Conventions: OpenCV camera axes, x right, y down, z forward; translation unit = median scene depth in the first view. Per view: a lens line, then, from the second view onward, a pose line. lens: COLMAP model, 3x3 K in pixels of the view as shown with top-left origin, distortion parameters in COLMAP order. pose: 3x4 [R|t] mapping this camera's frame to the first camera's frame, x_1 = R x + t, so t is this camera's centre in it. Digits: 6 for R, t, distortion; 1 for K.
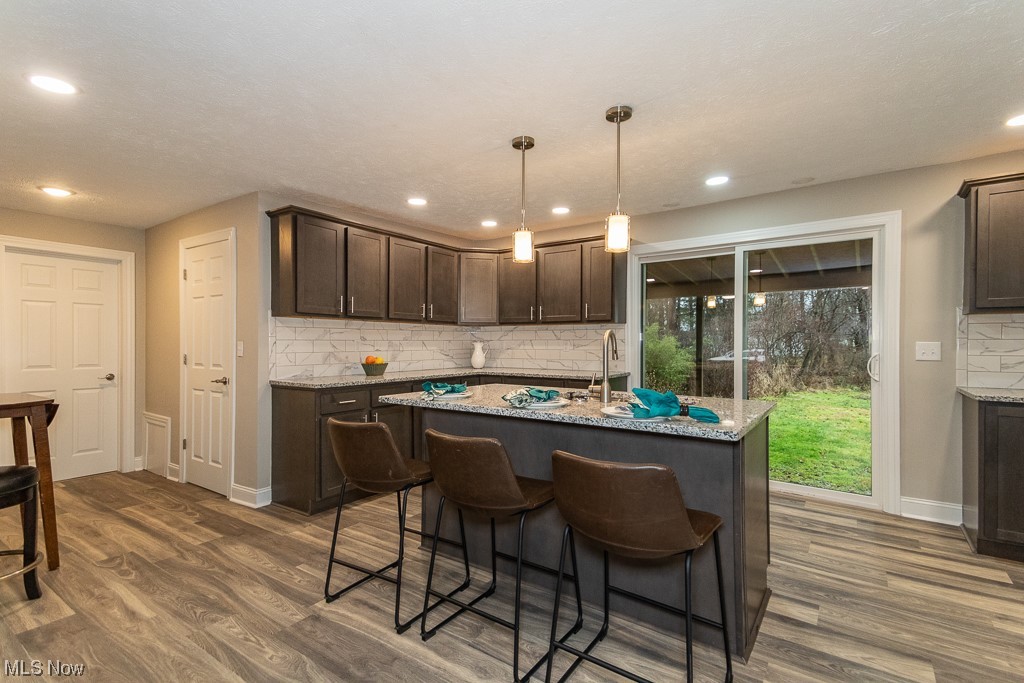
lens RADIAL K [[466.3, 0, 515.0], [0, 466.3, 343.0], [0, 0, 1]] dist [0.003127, -0.000081]
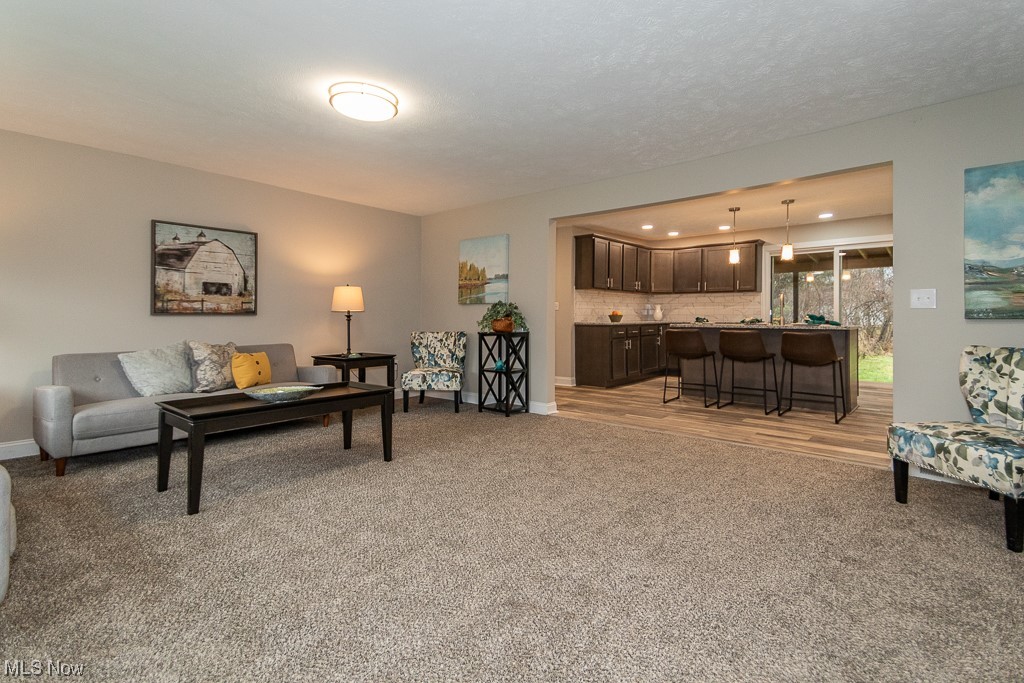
lens RADIAL K [[466.3, 0, 511.3], [0, 466.3, 338.3], [0, 0, 1]] dist [0.003127, -0.000081]
pose [[0.990175, 0.005764, -0.139712, -0.445852], [0.000364, 0.999040, 0.043801, 0.053830], [0.139831, -0.043421, 0.989223, -0.851832]]
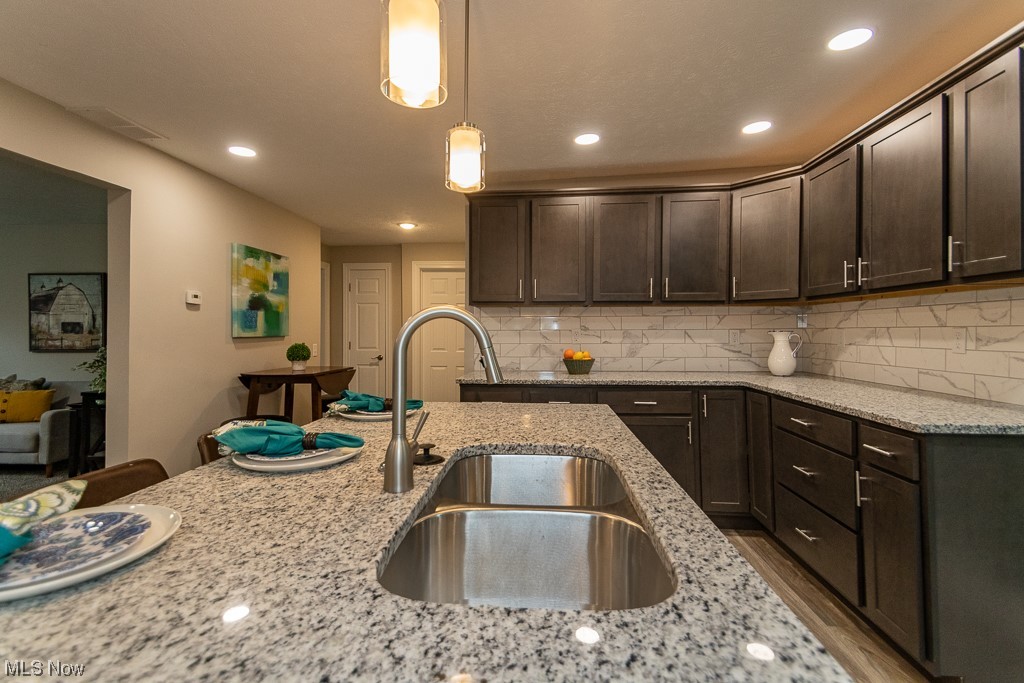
lens RADIAL K [[466.3, 0, 512.6], [0, 466.3, 323.7], [0, 0, 1]] dist [0.003127, -0.000081]
pose [[0.509021, -0.017200, -0.860582, 0.324597], [-0.000296, 0.999797, -0.020157, -0.000549], [0.860754, 0.010515, 0.508913, 0.488905]]
